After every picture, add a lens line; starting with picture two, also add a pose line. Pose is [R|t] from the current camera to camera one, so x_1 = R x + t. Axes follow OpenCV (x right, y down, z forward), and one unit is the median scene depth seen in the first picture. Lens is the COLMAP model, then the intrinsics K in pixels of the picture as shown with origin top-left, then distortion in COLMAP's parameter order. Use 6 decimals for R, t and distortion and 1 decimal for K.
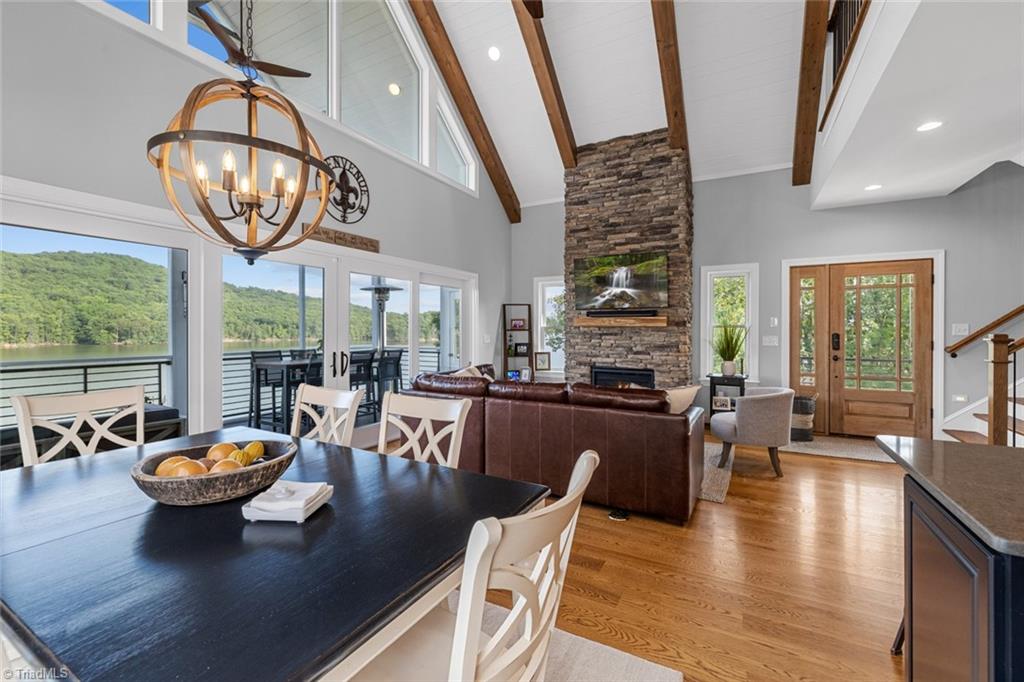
lens RADIAL K [[431.8, 0, 513.2], [0, 431.8, 331.6], [0, 0, 1]] dist [-0.002386, -0.000728]
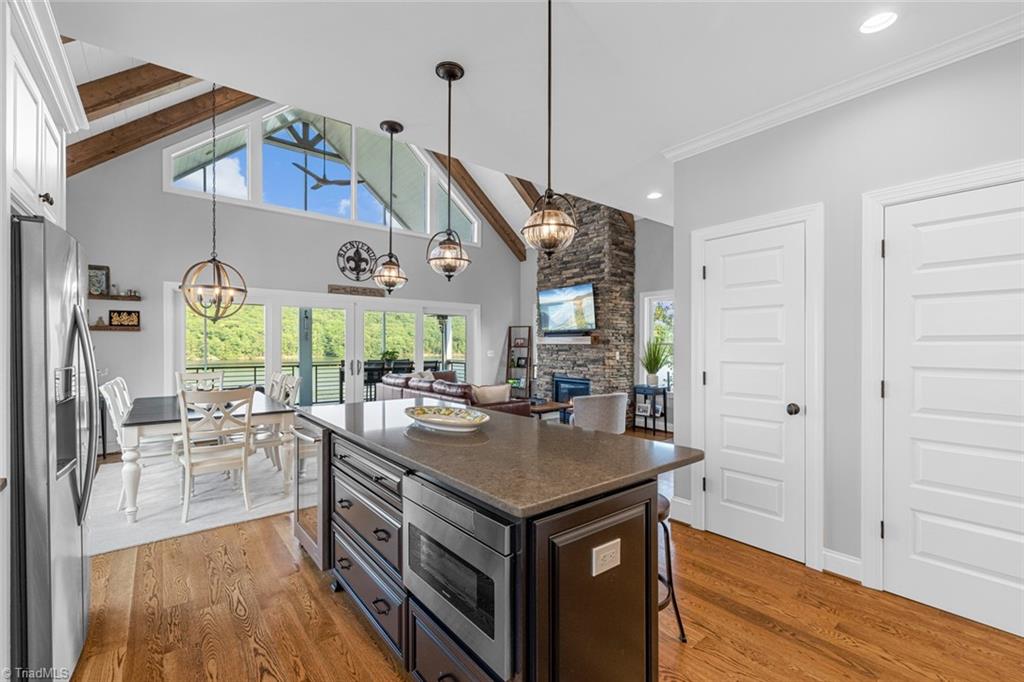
lens RADIAL K [[431.8, 0, 509.8], [0, 431.8, 347.2], [0, 0, 1]] dist [-0.002386, -0.000728]
pose [[0.925765, 0.002717, -0.378089, 0.561808], [-0.003374, 0.999994, -0.001076, -0.001318], [0.378084, 0.002272, 0.925769, -0.217156]]
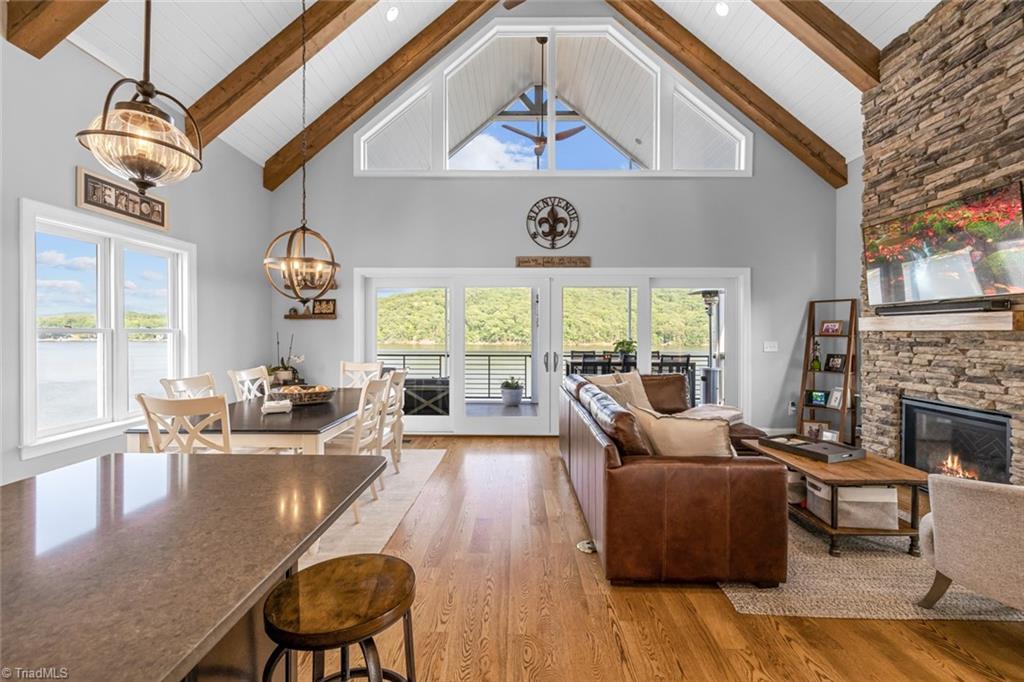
lens RADIAL K [[431.8, 0, 508.2], [0, 431.8, 335.4], [0, 0, 1]] dist [-0.002386, -0.000728]
pose [[0.465339, 0.005799, -0.885113, 0.485030], [-0.007278, 0.999970, 0.002725, -0.003228], [0.885102, 0.005174, 0.465368, 0.225545]]
